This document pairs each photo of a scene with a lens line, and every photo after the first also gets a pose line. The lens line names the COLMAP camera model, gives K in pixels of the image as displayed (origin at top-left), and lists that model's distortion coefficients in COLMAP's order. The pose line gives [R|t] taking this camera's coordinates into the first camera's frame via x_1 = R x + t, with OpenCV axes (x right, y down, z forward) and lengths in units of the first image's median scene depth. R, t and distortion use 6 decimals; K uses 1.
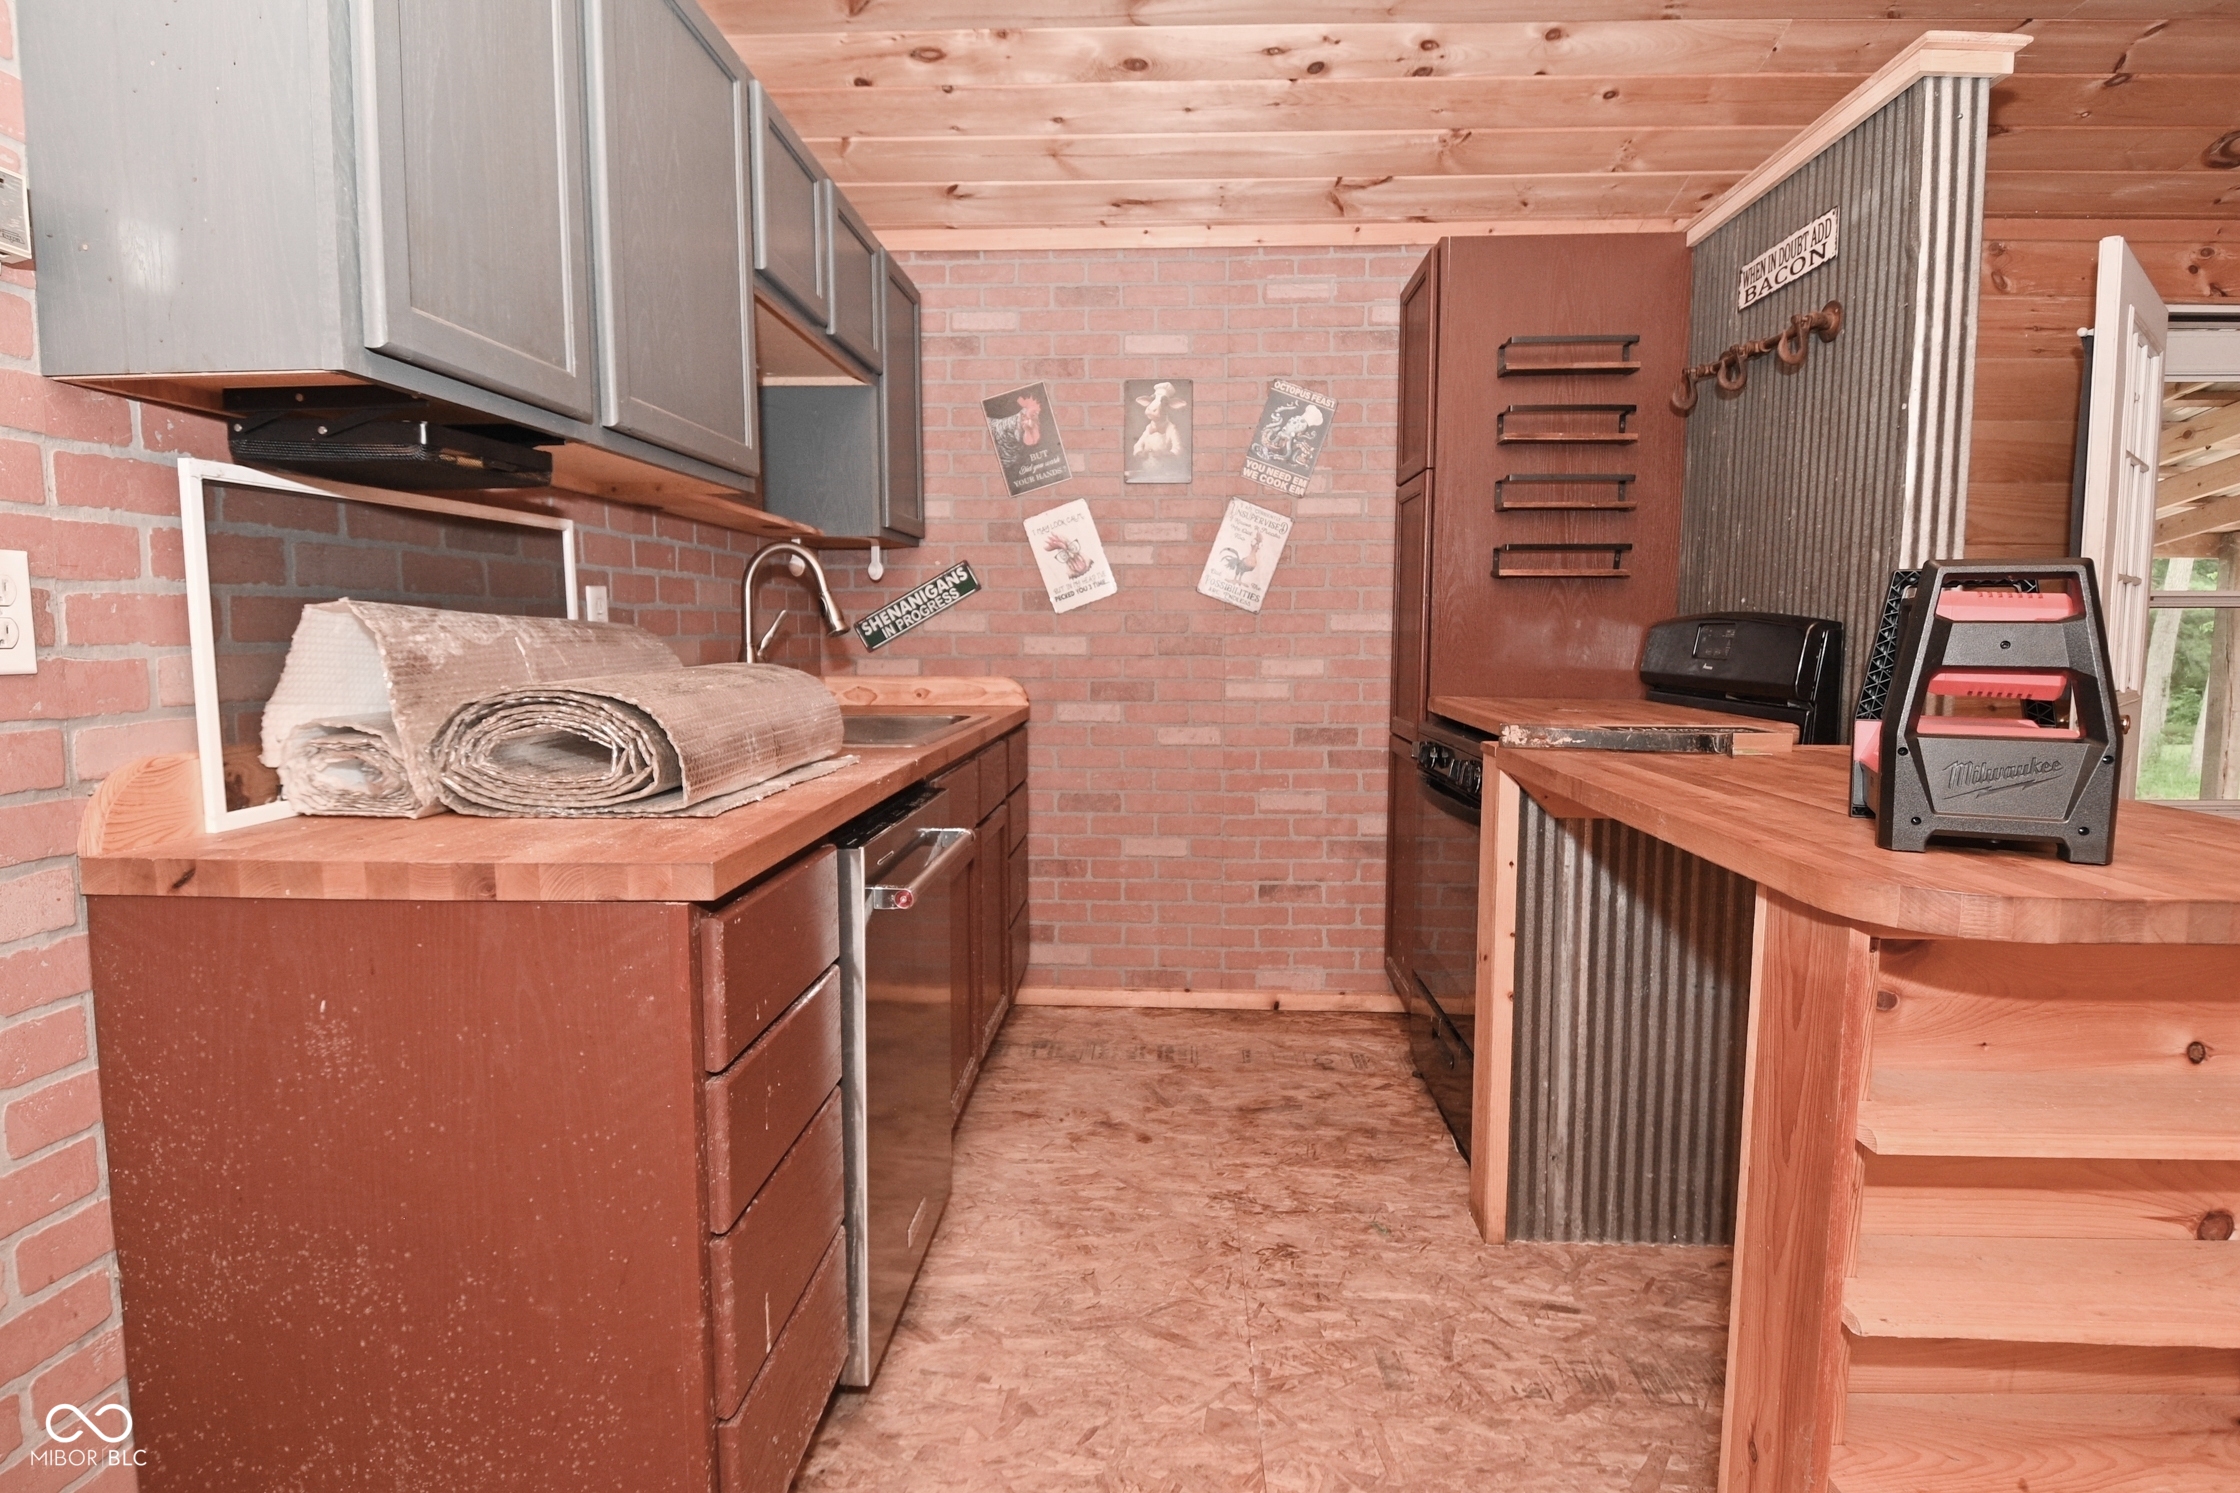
lens RADIAL K [[1191.1, 0, 1130.6], [0, 1191.1, 739.4], [0, 0, 1]] dist [0.003294, -0.006857]
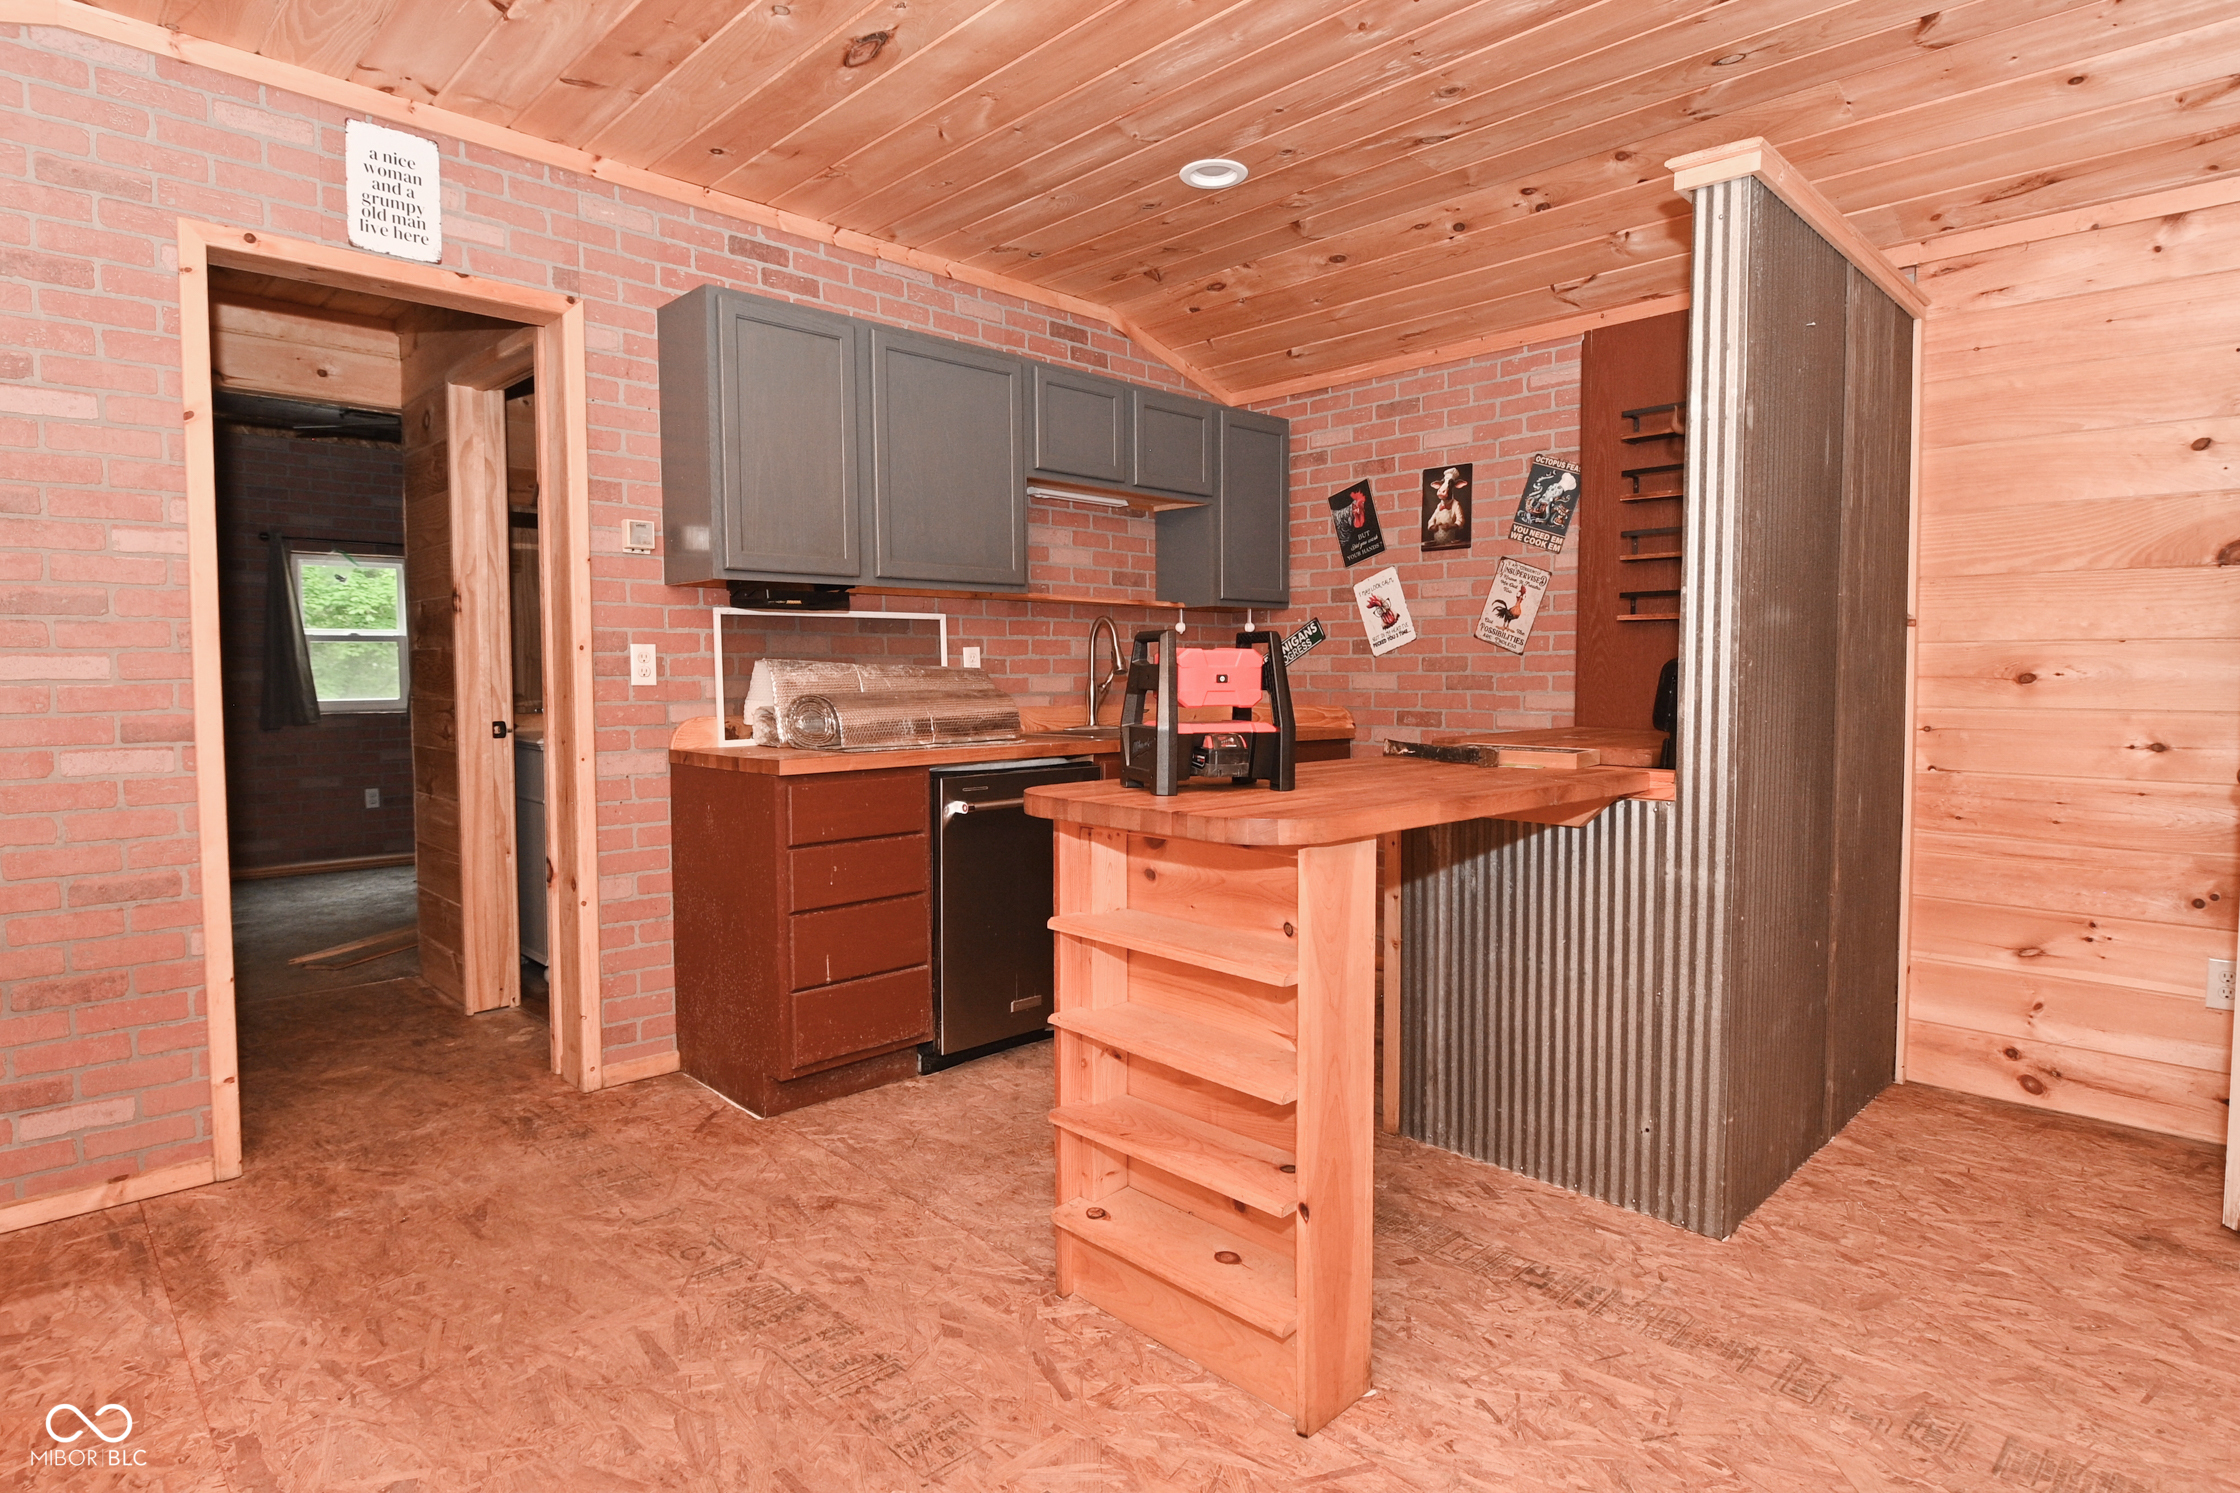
lens RADIAL K [[1191.1, 0, 1102.5], [0, 1191.1, 731.3], [0, 0, 1]] dist [0.003294, -0.006857]
pose [[0.723260, 0.031364, -0.689863, 0.623500], [-0.060015, 0.998043, -0.017545, 0.014488], [0.687963, 0.054091, 0.723727, -0.122653]]
